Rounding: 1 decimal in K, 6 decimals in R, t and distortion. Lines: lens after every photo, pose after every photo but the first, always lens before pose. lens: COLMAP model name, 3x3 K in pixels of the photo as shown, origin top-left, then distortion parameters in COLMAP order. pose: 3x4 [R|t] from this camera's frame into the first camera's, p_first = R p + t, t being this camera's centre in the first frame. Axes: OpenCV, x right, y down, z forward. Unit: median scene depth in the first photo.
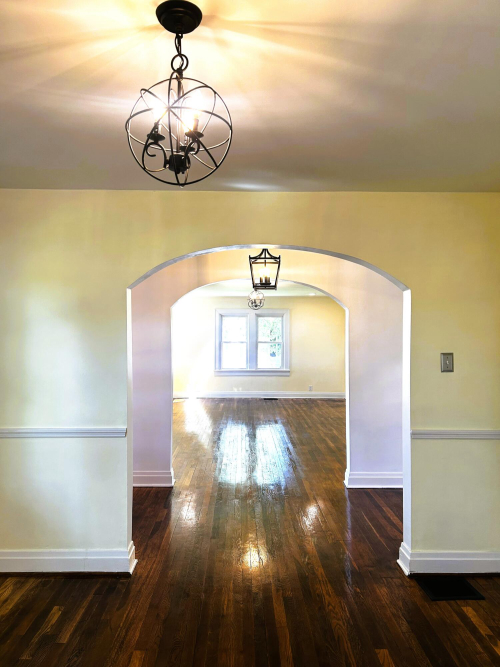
lens RADIAL K [[500.2, 0, 250.0], [0, 500.2, 333.5], [0, 0, 1]] dist [0.035932, -0.005529]
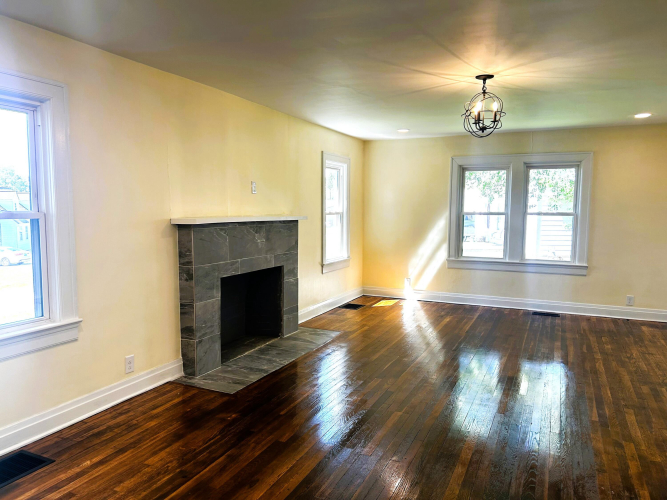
lens RADIAL K [[500.2, 0, 333.5], [0, 500.2, 250.0], [0, 0, 1]] dist [0.035932, -0.005529]
pose [[0.902122, 0.045210, -0.429106, 0.065935], [-0.007198, 0.995934, 0.089798, 0.008772], [0.431421, -0.077920, 0.898779, 0.387871]]
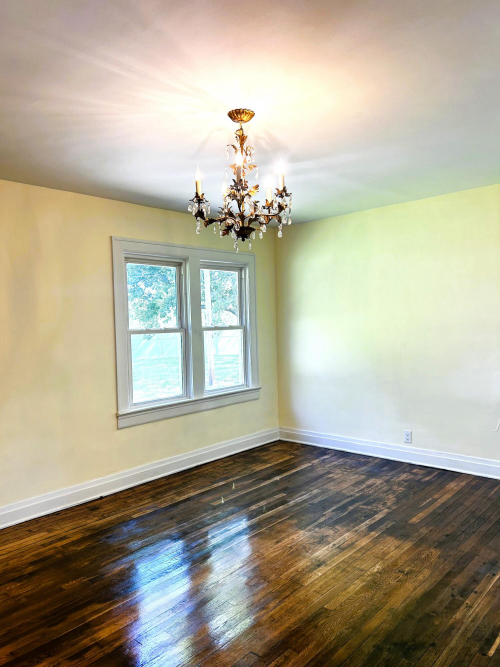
lens RADIAL K [[500.2, 0, 250.0], [0, 500.2, 333.5], [0, 0, 1]] dist [0.035932, -0.005529]
pose [[0.681629, -0.040115, 0.730598, -0.258360], [0.035457, 0.999134, 0.021779, 0.013598], [-0.730838, 0.011060, 0.682461, 0.689457]]
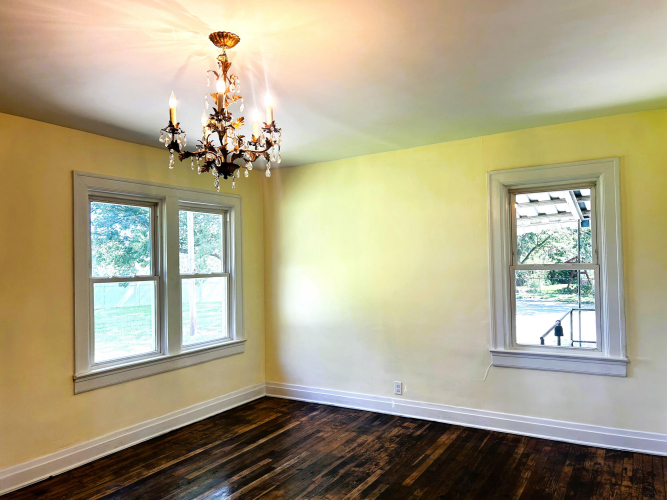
lens RADIAL K [[500.2, 0, 333.5], [0, 500.2, 250.0], [0, 0, 1]] dist [0.035932, -0.005529]
pose [[0.530968, 0.009138, 0.847343, -0.239924], [0.029841, 0.999120, -0.029474, 0.011932], [-0.846866, 0.040935, 0.530228, 0.704333]]
